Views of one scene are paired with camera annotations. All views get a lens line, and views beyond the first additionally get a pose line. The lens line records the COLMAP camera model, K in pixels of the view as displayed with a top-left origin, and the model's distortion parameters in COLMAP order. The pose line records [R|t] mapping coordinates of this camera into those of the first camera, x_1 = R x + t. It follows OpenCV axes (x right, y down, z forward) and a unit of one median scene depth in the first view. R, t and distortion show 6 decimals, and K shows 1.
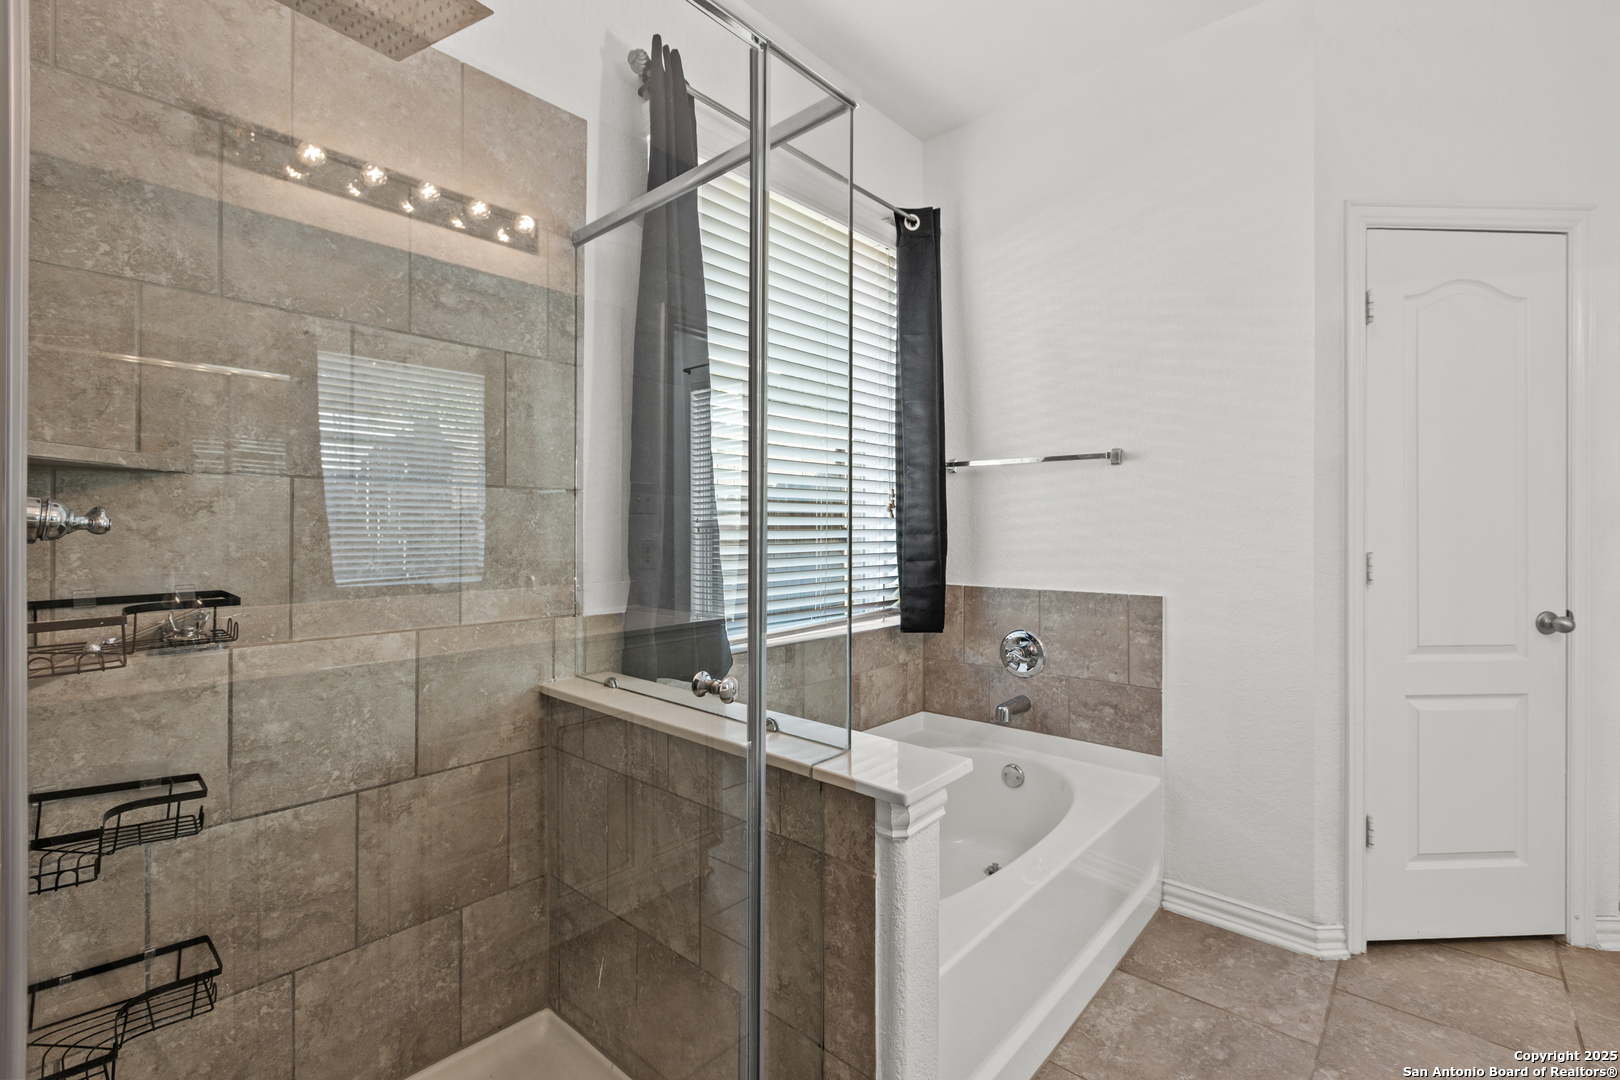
lens RADIAL K [[716.1, 0, 807.2], [0, 716.1, 529.5], [0, 0, 1]] dist [0.002578, -0.000692]
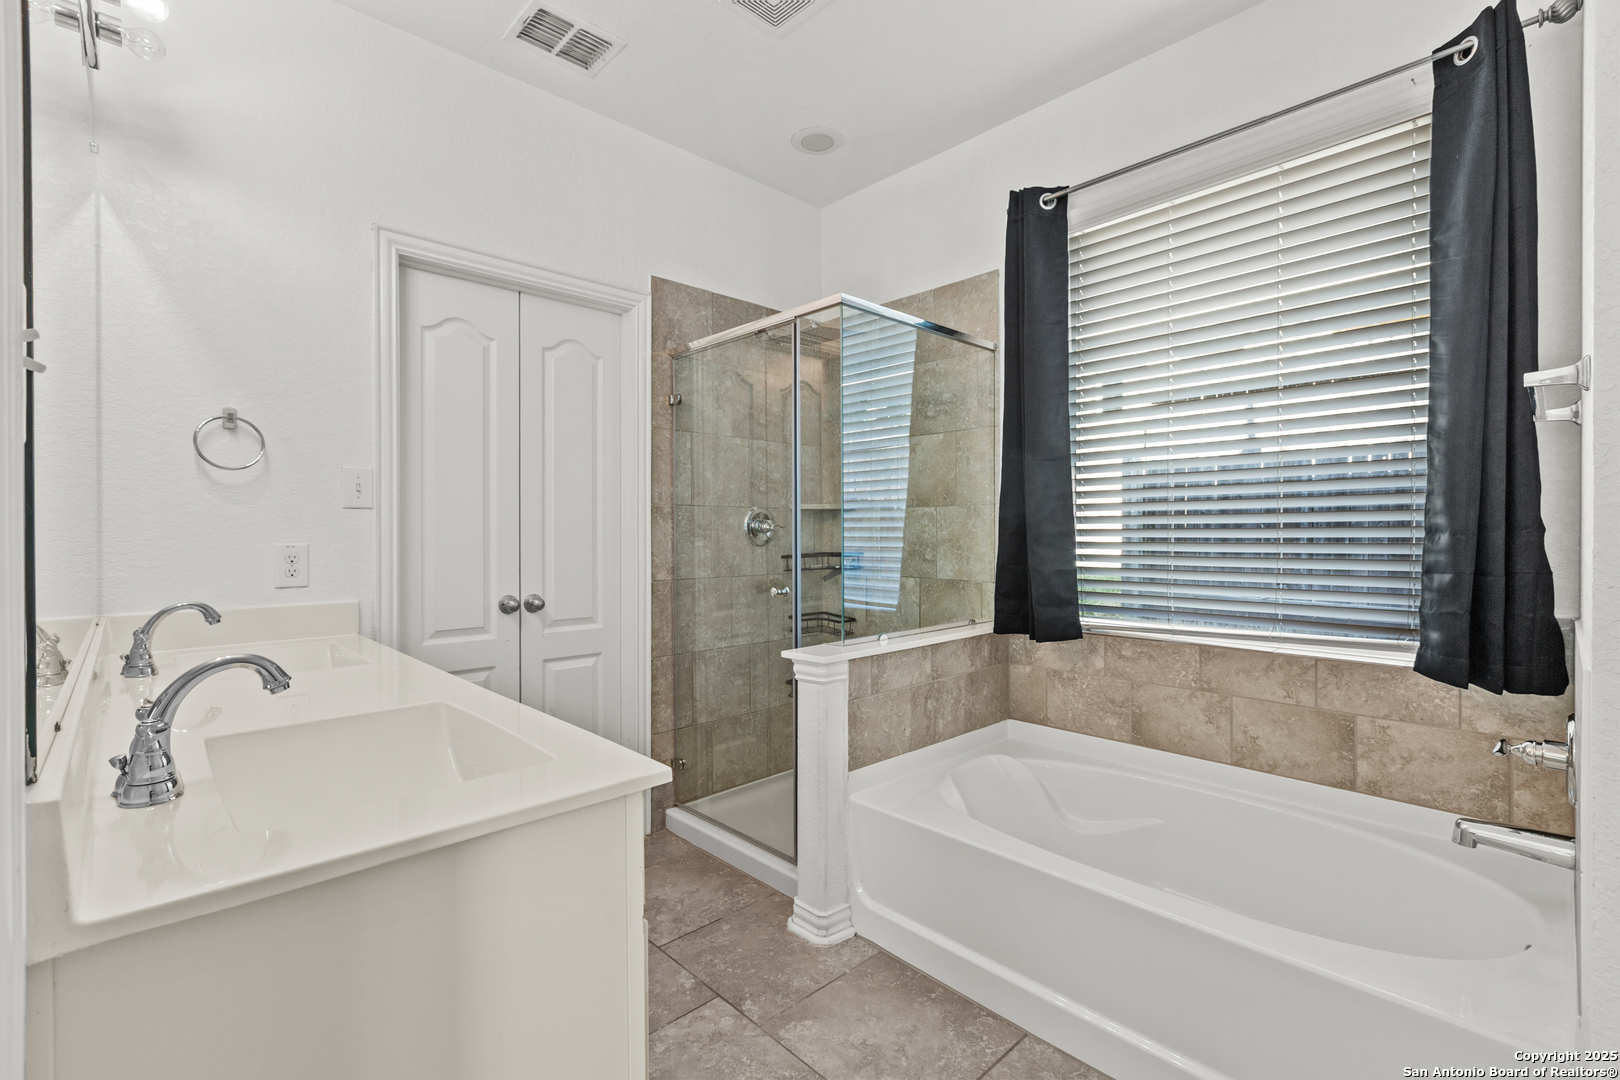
lens RADIAL K [[716.1, 0, 807.5], [0, 716.1, 534.7], [0, 0, 1]] dist [0.002578, -0.000692]
pose [[-0.078490, 0.003880, -0.996907, 1.306714], [0.001088, 0.999992, 0.003807, 0.006265], [0.996914, -0.000786, -0.078493, 0.709402]]
